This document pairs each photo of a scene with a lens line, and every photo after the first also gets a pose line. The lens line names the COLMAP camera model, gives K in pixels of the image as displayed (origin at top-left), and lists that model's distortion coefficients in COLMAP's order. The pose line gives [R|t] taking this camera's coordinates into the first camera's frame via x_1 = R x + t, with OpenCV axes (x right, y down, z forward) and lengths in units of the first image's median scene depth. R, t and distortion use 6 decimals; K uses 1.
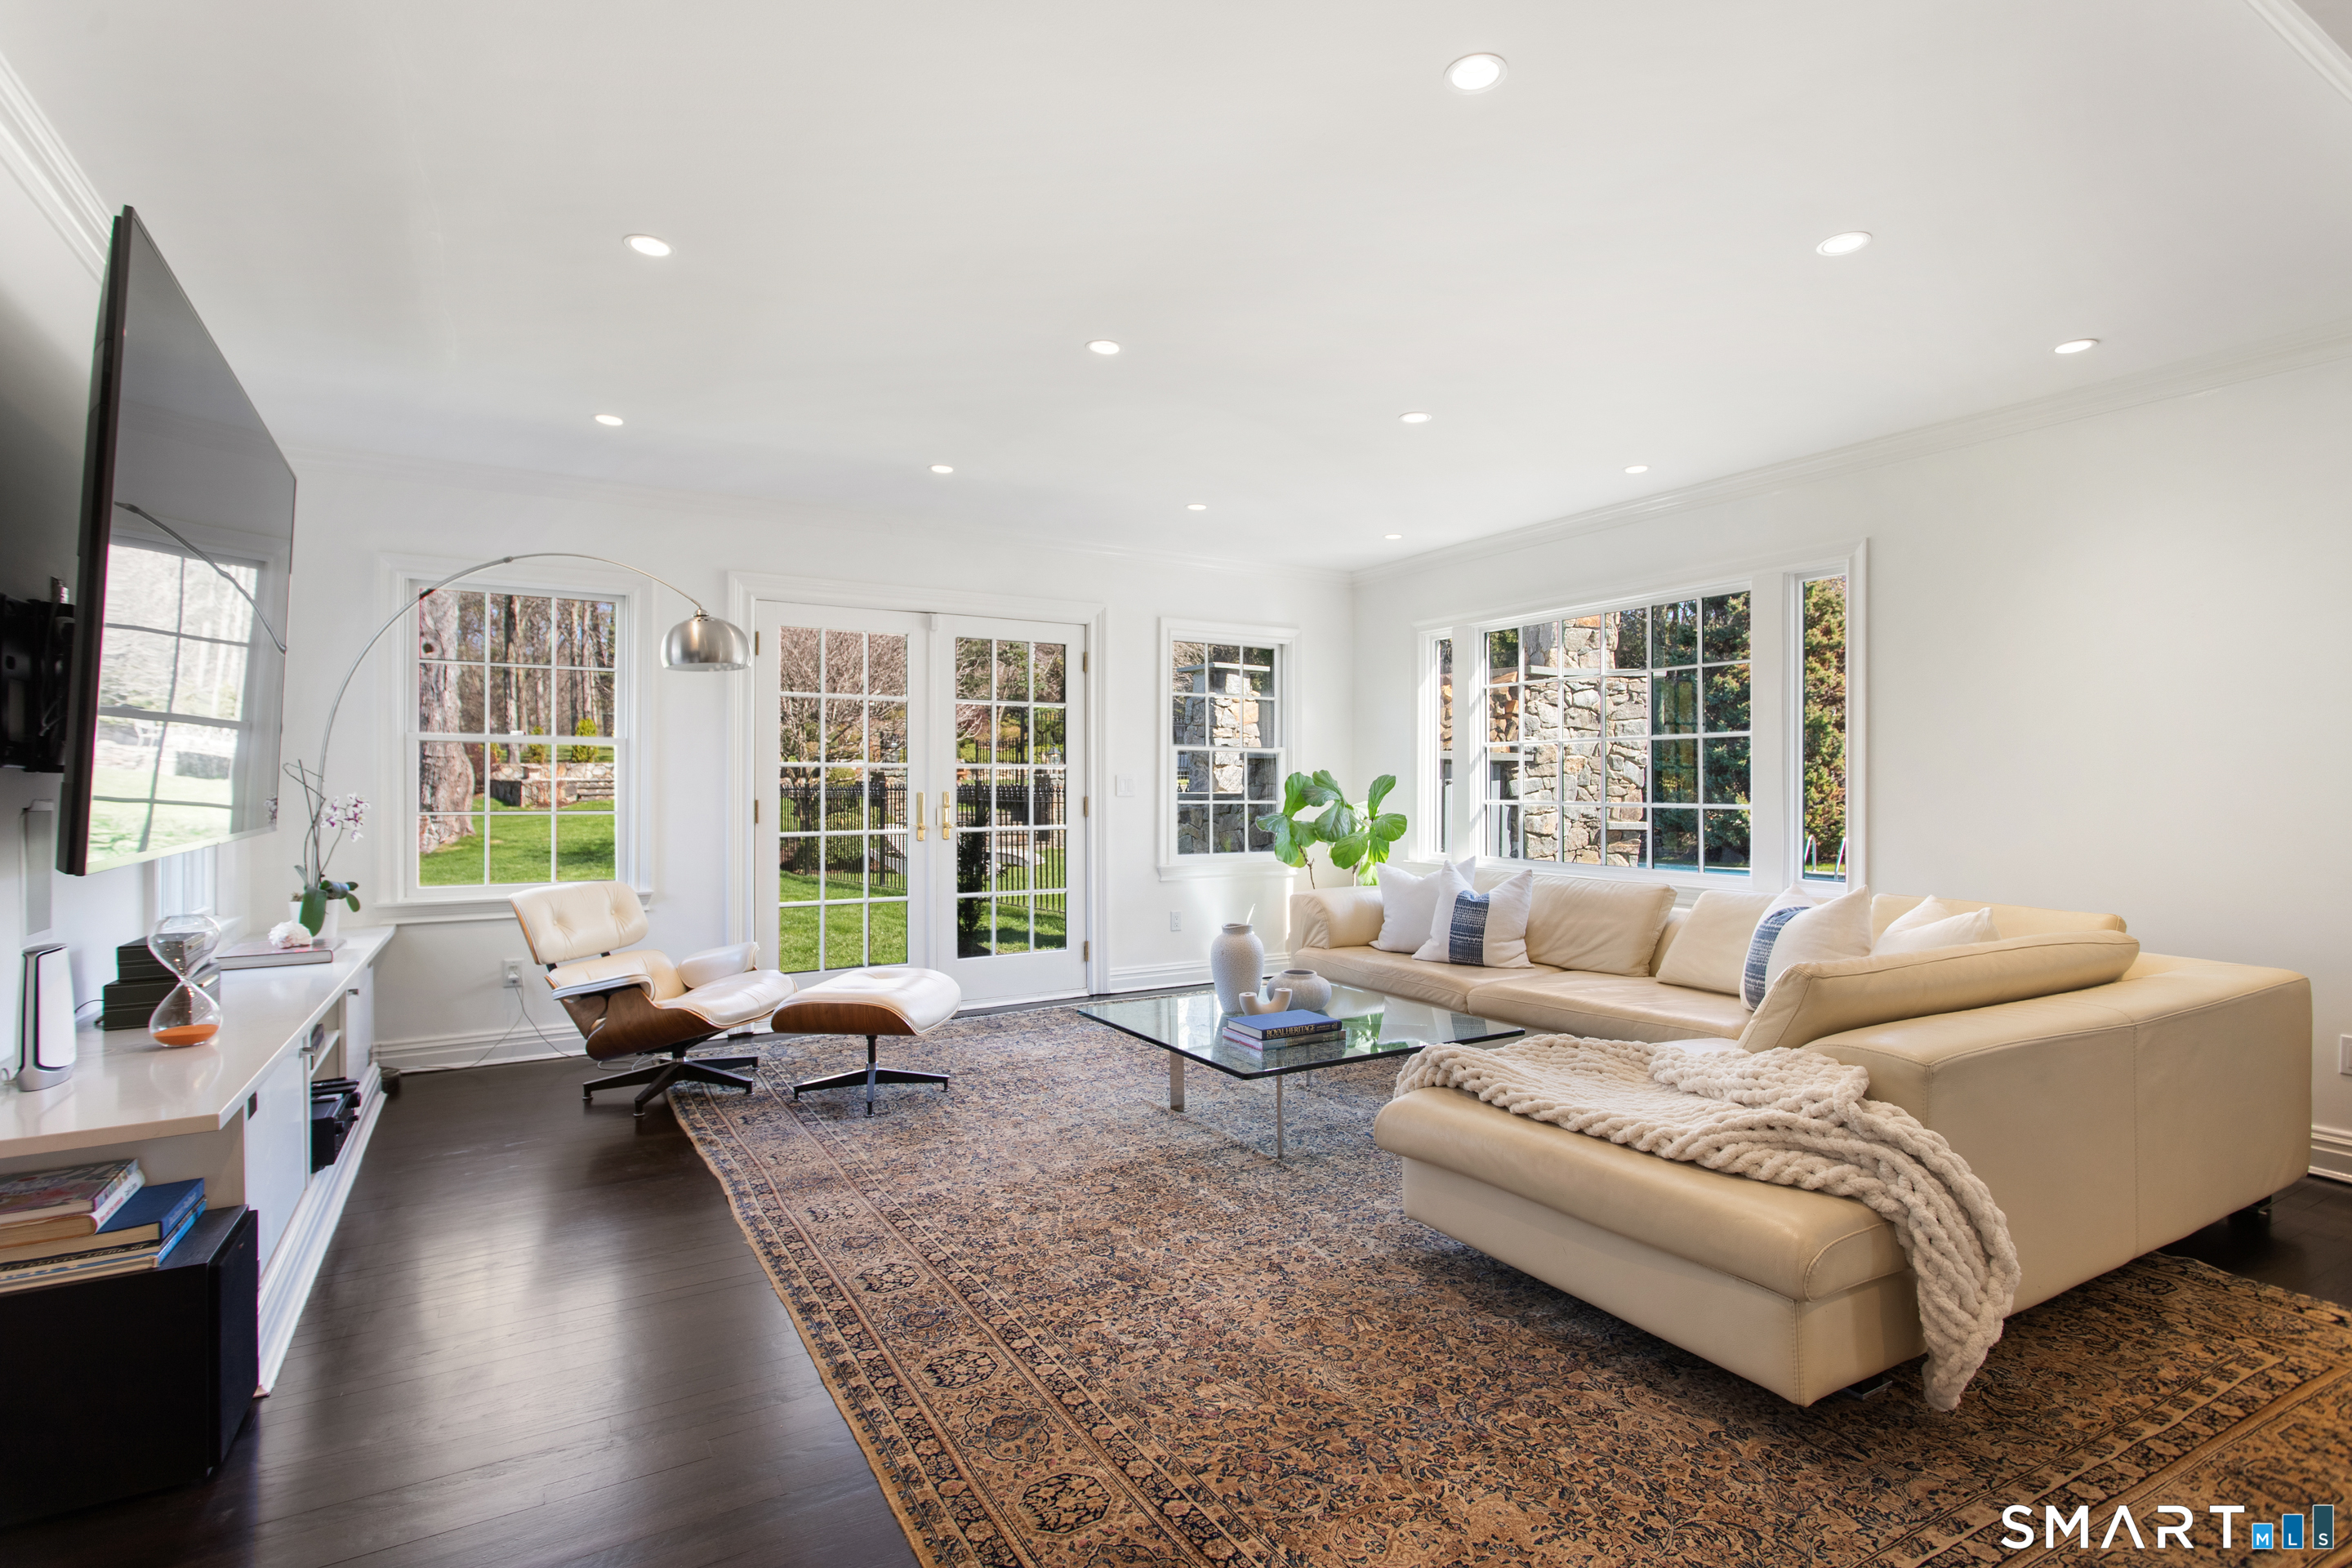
lens RADIAL K [[1118.5, 0, 1163.2], [0, 1118.5, 787.8], [0, 0, 1]] dist [0.003503, -0.000960]
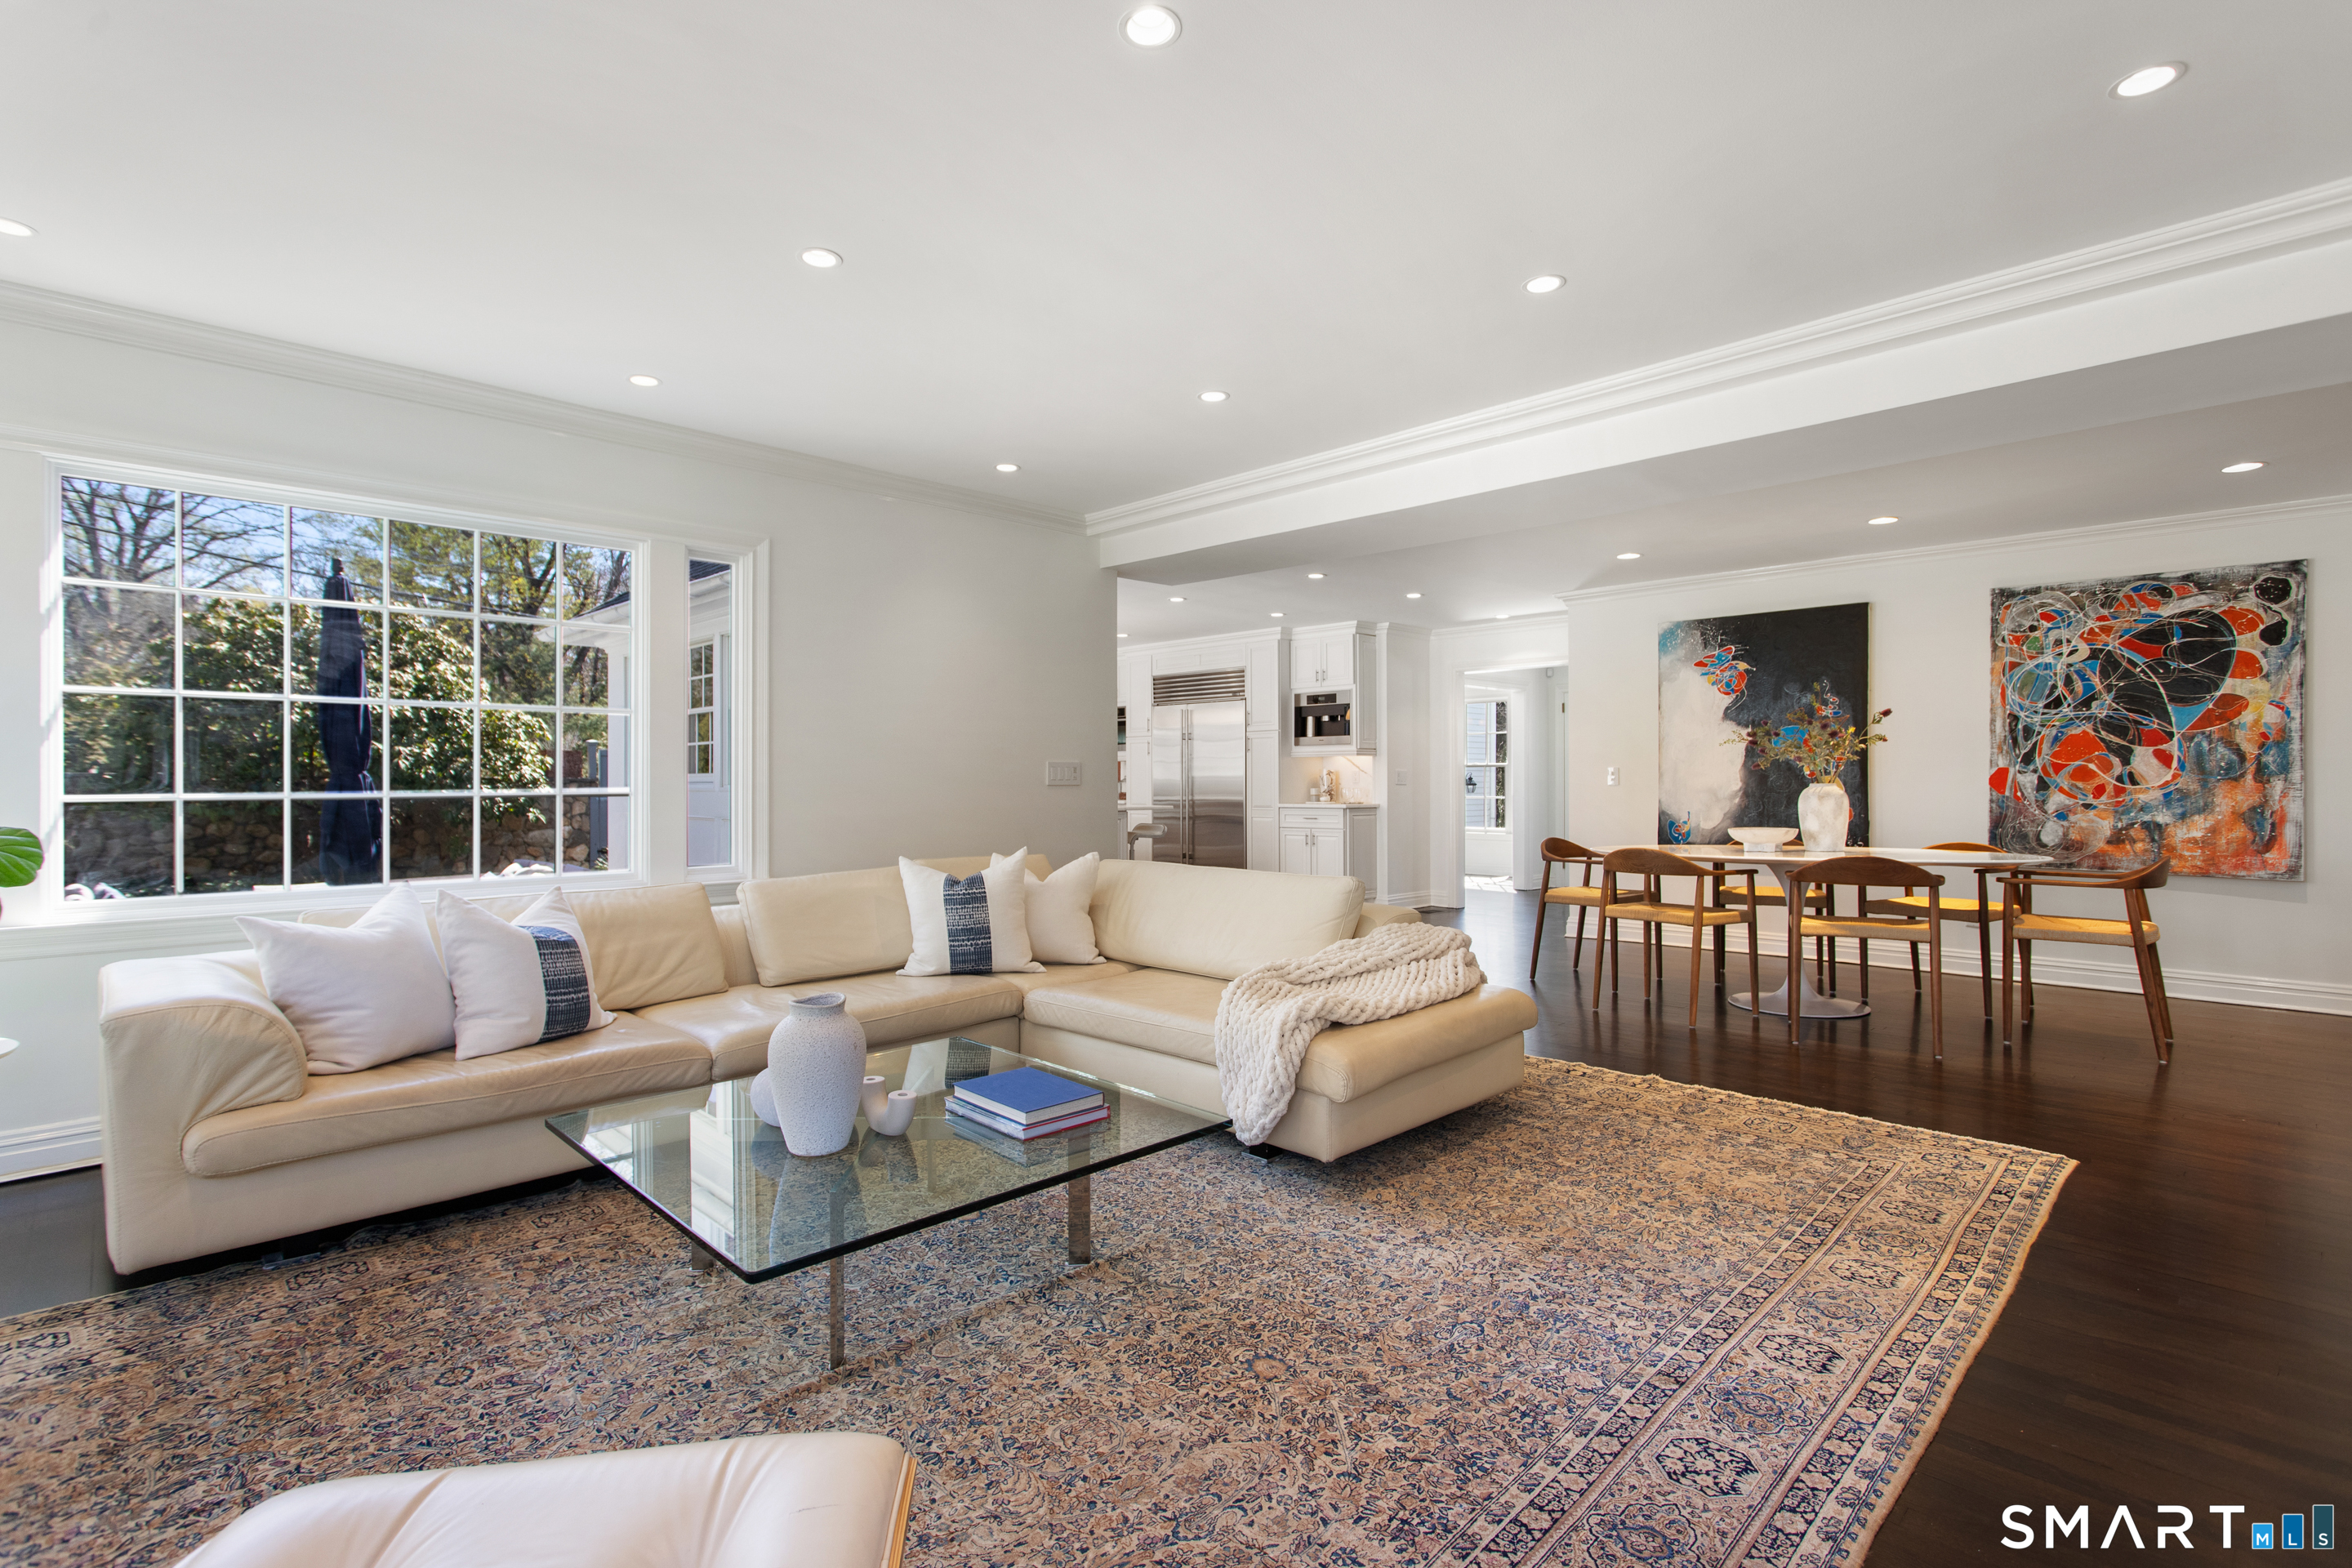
lens RADIAL K [[1118.5, 0, 1171.3], [0, 1118.5, 772.4], [0, 0, 1]] dist [0.003503, -0.000960]
pose [[-0.248795, 0.002720, 0.968552, -0.725014], [0.001591, 0.999996, -0.002400, 0.007447], [-0.968555, 0.000944, -0.248798, 1.291429]]
